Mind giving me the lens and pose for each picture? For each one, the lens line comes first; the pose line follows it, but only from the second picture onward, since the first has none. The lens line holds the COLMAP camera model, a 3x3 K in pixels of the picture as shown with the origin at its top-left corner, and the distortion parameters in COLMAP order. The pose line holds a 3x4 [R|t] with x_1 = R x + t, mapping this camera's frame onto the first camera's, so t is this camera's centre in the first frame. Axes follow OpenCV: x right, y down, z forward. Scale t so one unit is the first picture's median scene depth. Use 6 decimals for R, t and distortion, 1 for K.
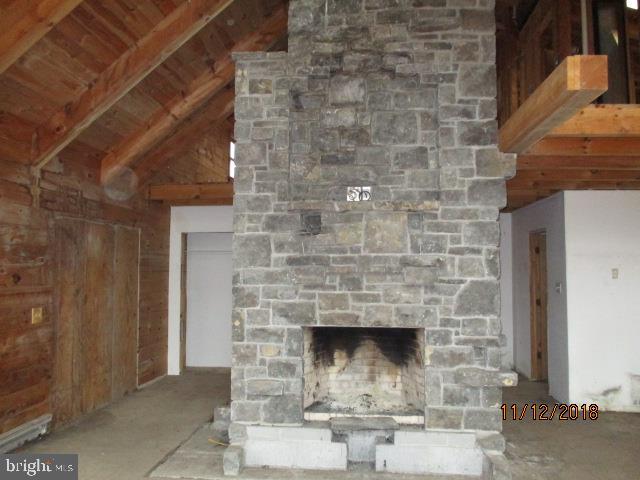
lens RADIAL K [[533.8, 0, 320.7], [0, 533.8, 239.1], [0, 0, 1]] dist [-0.031575, 0.016189]
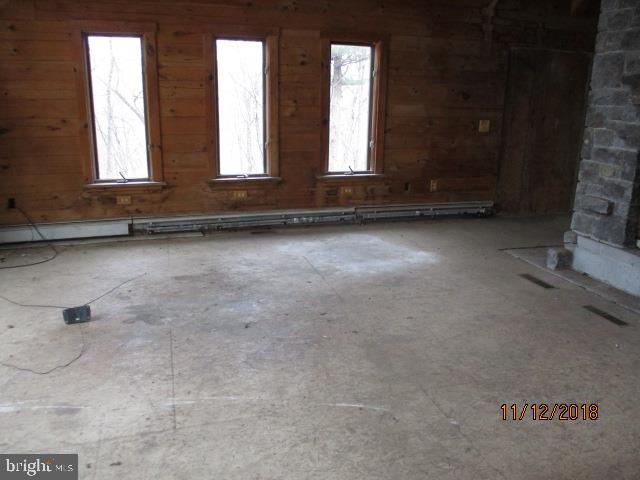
lens RADIAL K [[533.8, 0, 320.8], [0, 533.8, 240.4], [0, 0, 1]] dist [-0.031575, 0.016189]
pose [[0.386768, 0.252129, -0.887041, 0.630144], [0.020388, 0.959326, 0.281565, 0.037559], [0.921952, -0.126985, 0.365896, 0.093419]]
